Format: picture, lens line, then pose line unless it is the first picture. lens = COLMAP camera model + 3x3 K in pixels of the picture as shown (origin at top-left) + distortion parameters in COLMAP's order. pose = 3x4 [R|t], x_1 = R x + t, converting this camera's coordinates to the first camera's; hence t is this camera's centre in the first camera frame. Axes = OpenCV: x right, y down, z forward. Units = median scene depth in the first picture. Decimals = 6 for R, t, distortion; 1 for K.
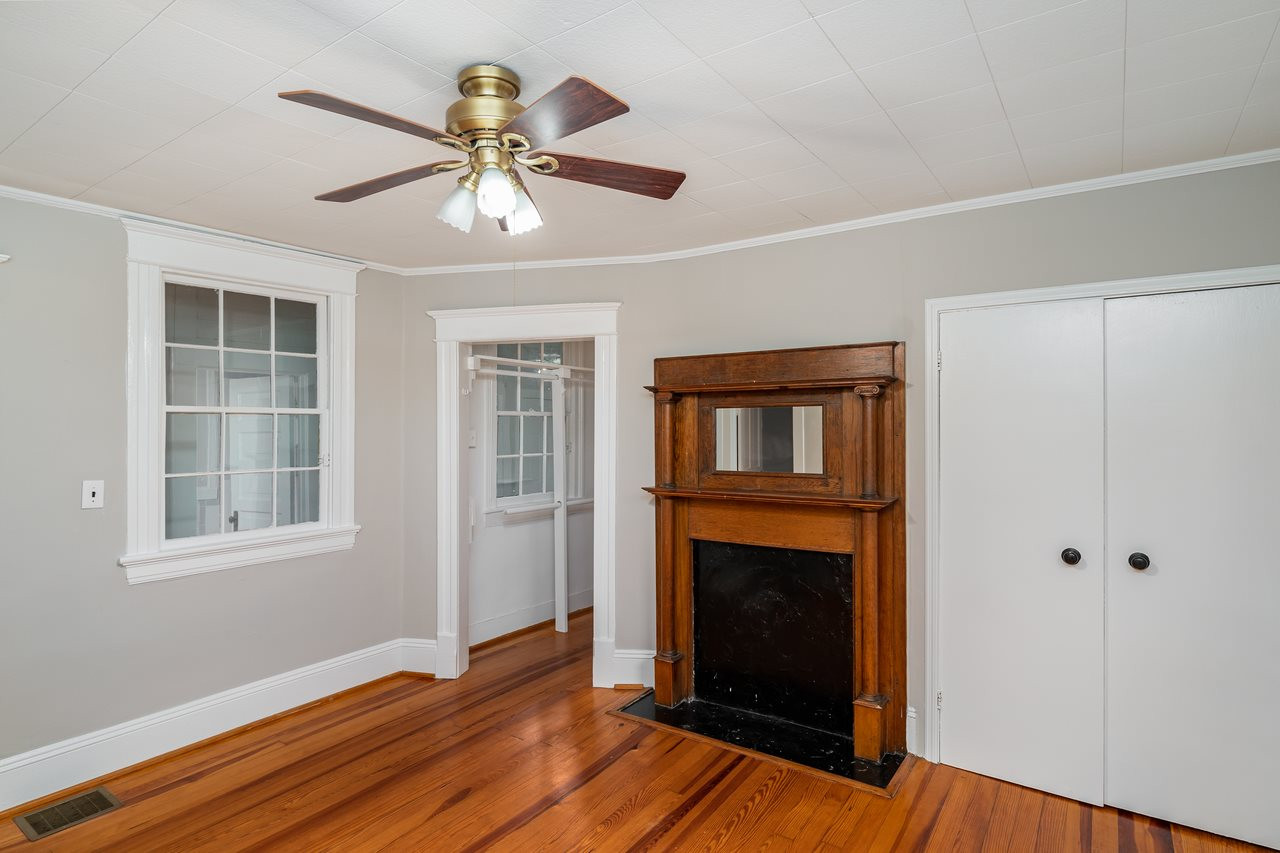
lens RADIAL K [[678.9, 0, 625.1], [0, 678.9, 425.2], [0, 0, 1]] dist [-0.000840, 0.000166]
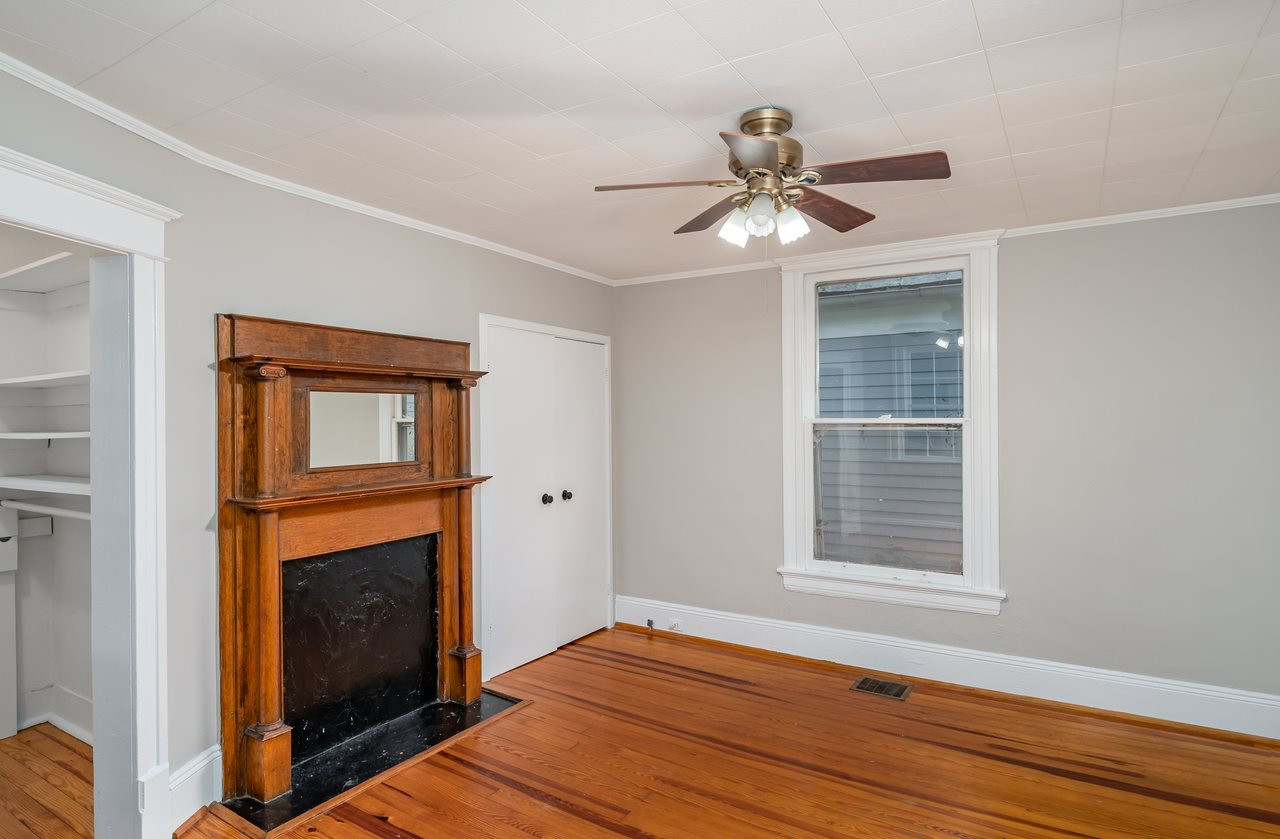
lens RADIAL K [[688.4, 0, 640.0], [0, 688.4, 419.5], [0, 0, 1]] dist [-0.002631, -0.000294]
pose [[-0.055676, 0.002426, 0.998446, -0.759784], [-0.000922, 0.999996, -0.002481, 0.011381], [-0.998448, -0.001059, -0.055674, 0.708348]]
